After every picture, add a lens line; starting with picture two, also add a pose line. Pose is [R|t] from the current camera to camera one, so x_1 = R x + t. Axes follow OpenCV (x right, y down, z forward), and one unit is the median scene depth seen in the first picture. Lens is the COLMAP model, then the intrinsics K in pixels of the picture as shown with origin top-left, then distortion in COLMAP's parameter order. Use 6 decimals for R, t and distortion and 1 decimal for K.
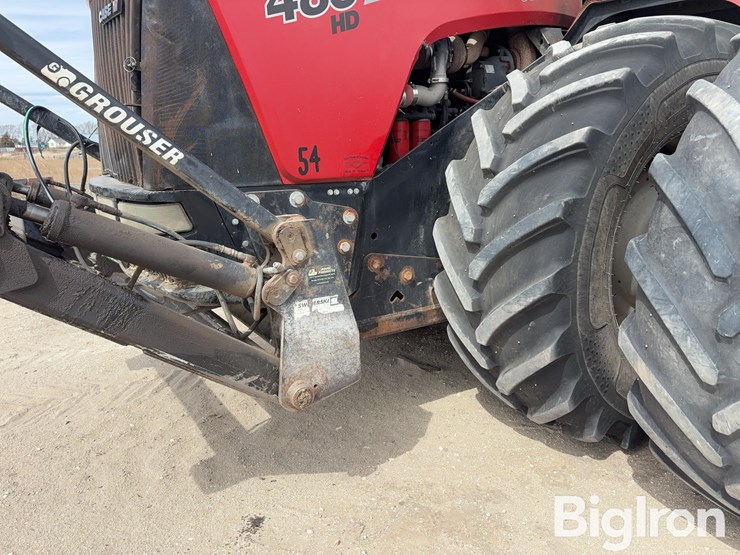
lens RADIAL K [[563.8, 0, 375.5], [0, 563.8, 277.7], [0, 0, 1]] dist [0.030134, -0.008539]
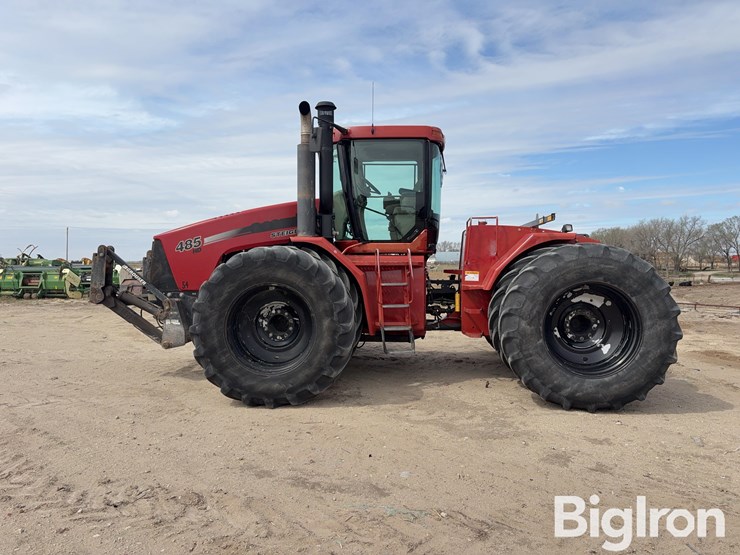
lens RADIAL K [[562.3, 0, 370.0], [0, 562.3, 277.5], [0, 0, 1]] dist [0.057539, -0.003818]
pose [[0.826709, 0.042283, -0.561038, 3.062210], [-0.153081, 0.976457, -0.151979, 0.131620], [0.541403, 0.211527, 0.813719, -1.442060]]
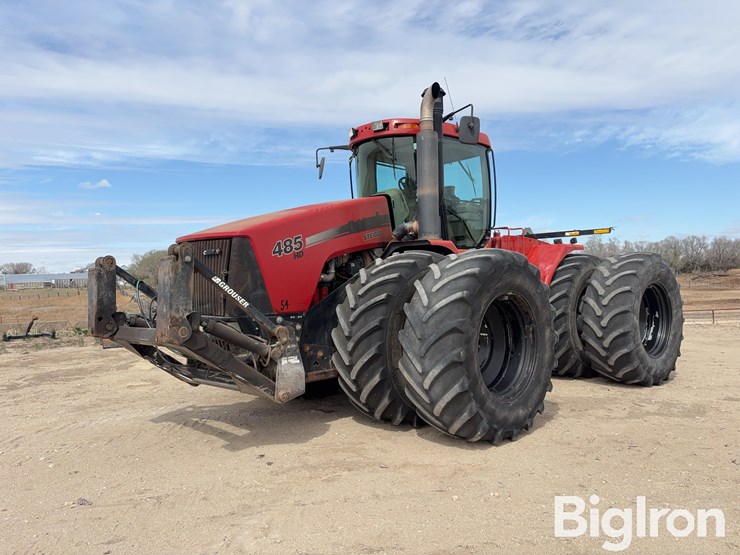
lens RADIAL K [[562.3, 0, 370.0], [0, 562.3, 277.5], [0, 0, 1]] dist [0.057539, -0.003818]
pose [[0.978370, 0.005072, 0.206800, -0.271574], [0.044822, 0.970753, -0.235859, 0.299364], [-0.201948, 0.240026, 0.949529, -1.578092]]
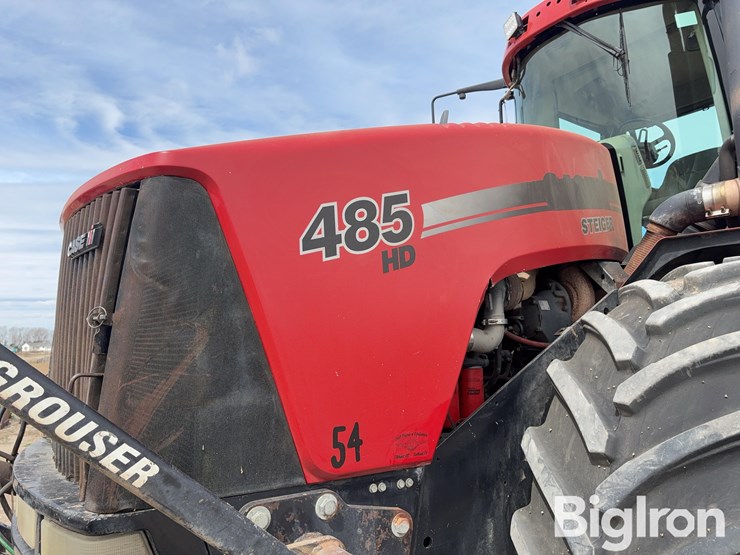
lens RADIAL K [[560.2, 0, 383.7], [0, 560.2, 276.8], [0, 0, 1]] dist [0.047164, -0.049429]
pose [[0.998470, 0.011496, 0.054084, -0.113291], [0.008195, 0.936575, -0.350371, -0.160946], [-0.054682, 0.350278, 0.935048, 0.298598]]
